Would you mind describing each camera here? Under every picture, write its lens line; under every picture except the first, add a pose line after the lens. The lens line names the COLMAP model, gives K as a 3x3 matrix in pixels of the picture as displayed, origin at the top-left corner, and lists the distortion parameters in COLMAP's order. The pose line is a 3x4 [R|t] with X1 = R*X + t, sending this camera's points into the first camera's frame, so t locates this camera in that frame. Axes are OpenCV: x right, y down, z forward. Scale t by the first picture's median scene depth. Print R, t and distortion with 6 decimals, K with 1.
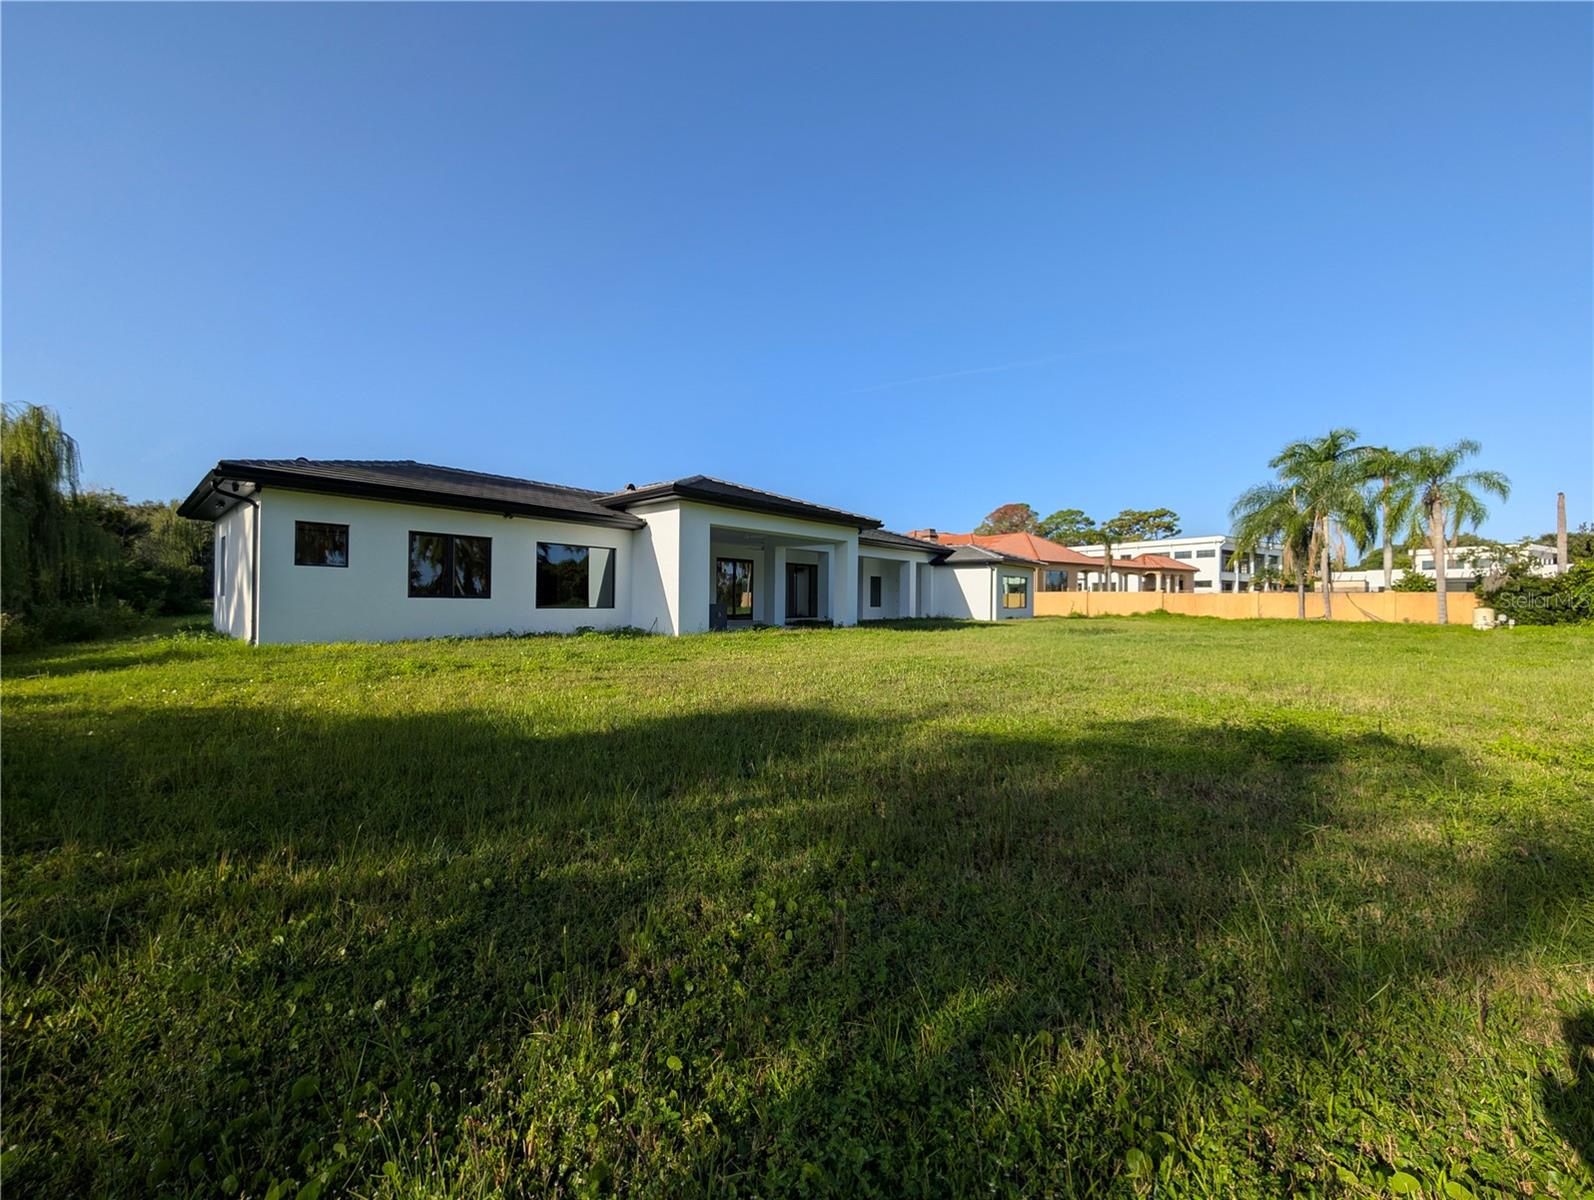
lens RADIAL K [[602.3, 0, 797.0], [0, 602.3, 600.0], [0, 0, 1]] dist [0.000823, 0.000134]
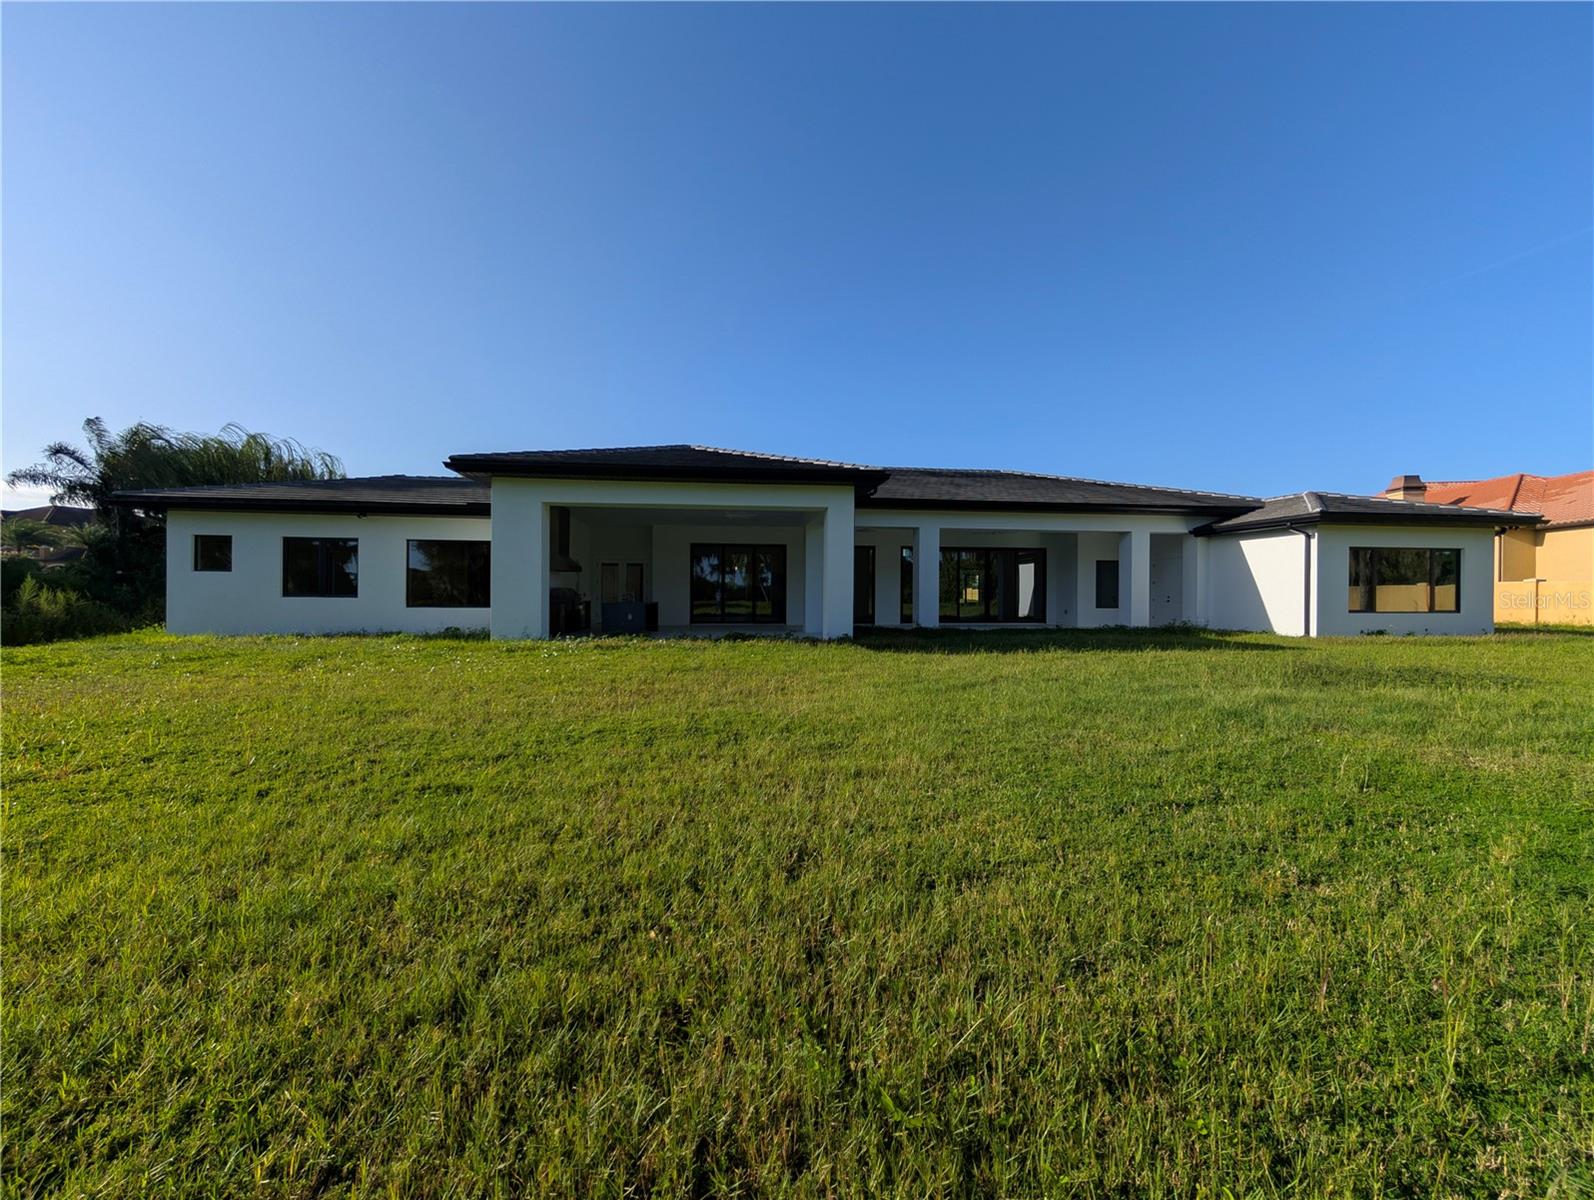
lens RADIAL K [[602.3, 0, 797.0], [0, 602.3, 600.0], [0, 0, 1]] dist [0.000823, 0.000134]
pose [[0.737788, -0.008500, -0.674979, 0.495221], [0.004036, 0.999958, -0.008181, 0.009344], [0.675020, 0.003312, 0.737792, 0.485107]]
